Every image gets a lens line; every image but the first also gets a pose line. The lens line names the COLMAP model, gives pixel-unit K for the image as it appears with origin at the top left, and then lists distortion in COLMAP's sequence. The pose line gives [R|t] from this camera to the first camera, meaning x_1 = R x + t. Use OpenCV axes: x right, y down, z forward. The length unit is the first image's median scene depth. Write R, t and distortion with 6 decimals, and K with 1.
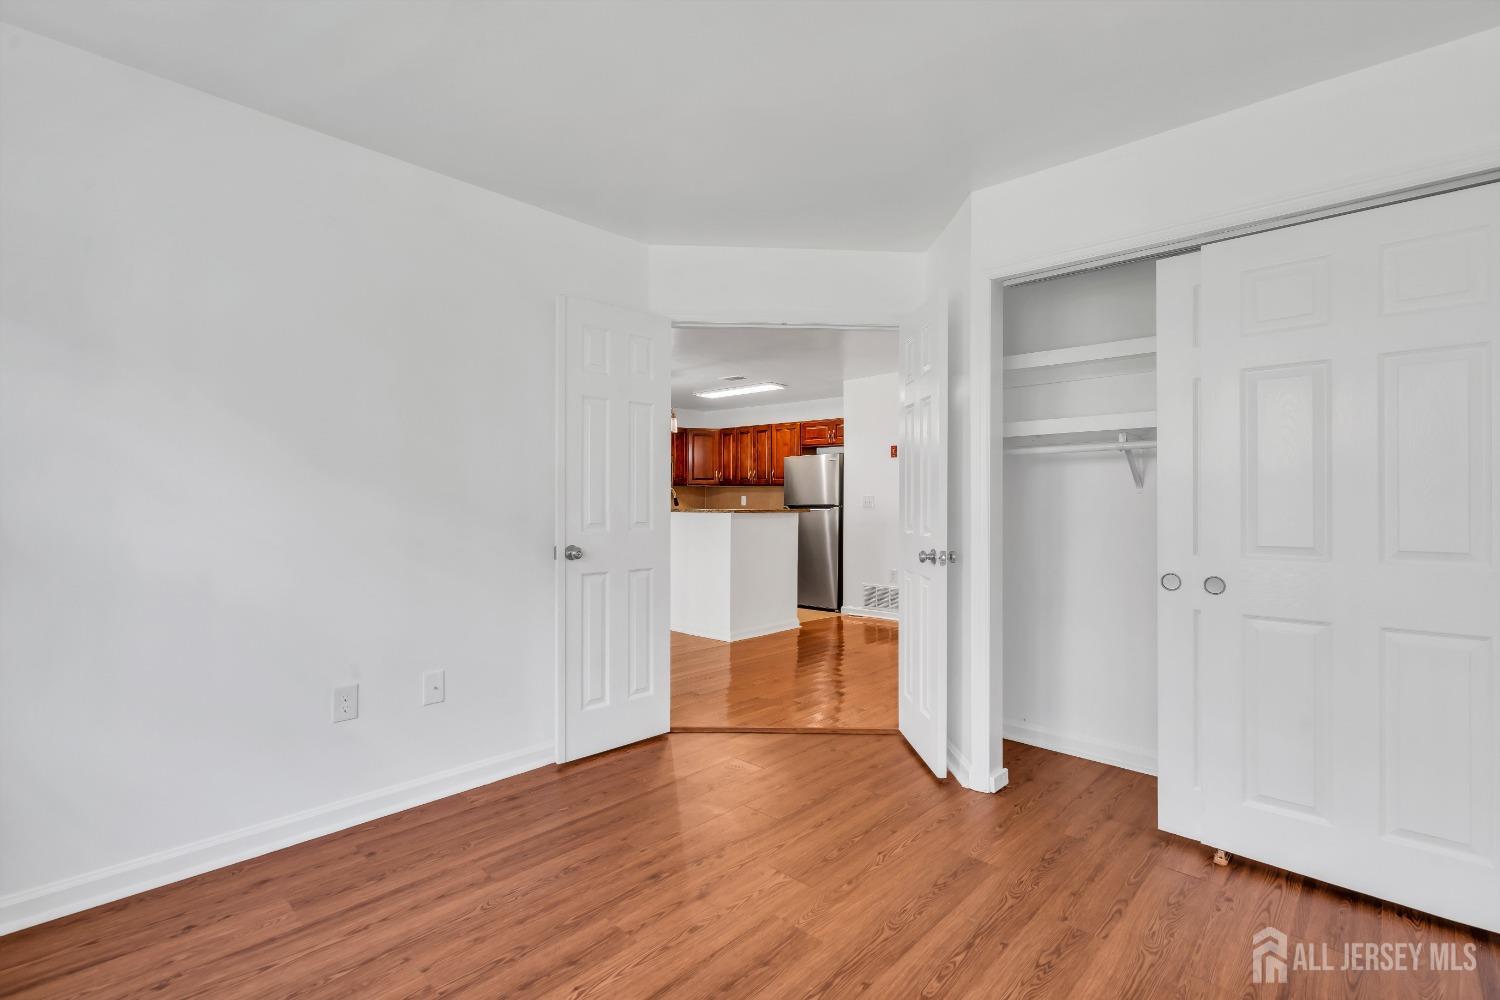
lens RADIAL K [[689.1, 0, 757.4], [0, 689.1, 500.6], [0, 0, 1]] dist [-0.001688, 0.002102]
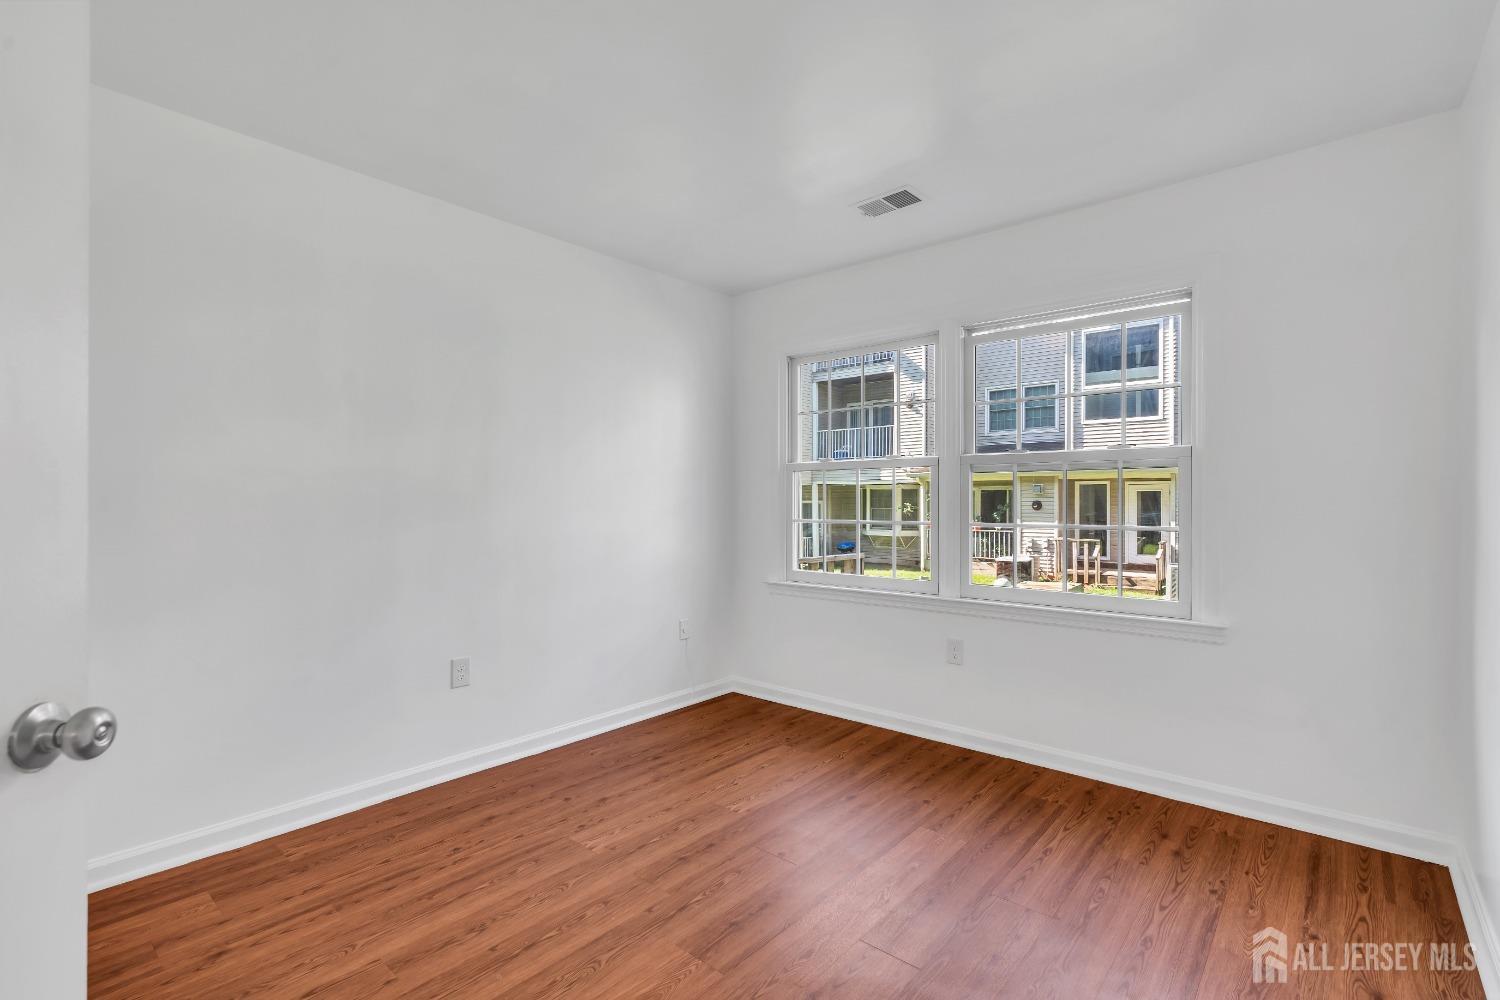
lens RADIAL K [[689.1, 0, 752.2], [0, 689.1, 503.6], [0, 0, 1]] dist [-0.001688, 0.002102]
pose [[-0.999395, -0.007523, -0.033953, 0.023457], [-0.007439, 0.999969, -0.002604, 0.001993], [0.033971, -0.002350, -0.999420, 2.043353]]
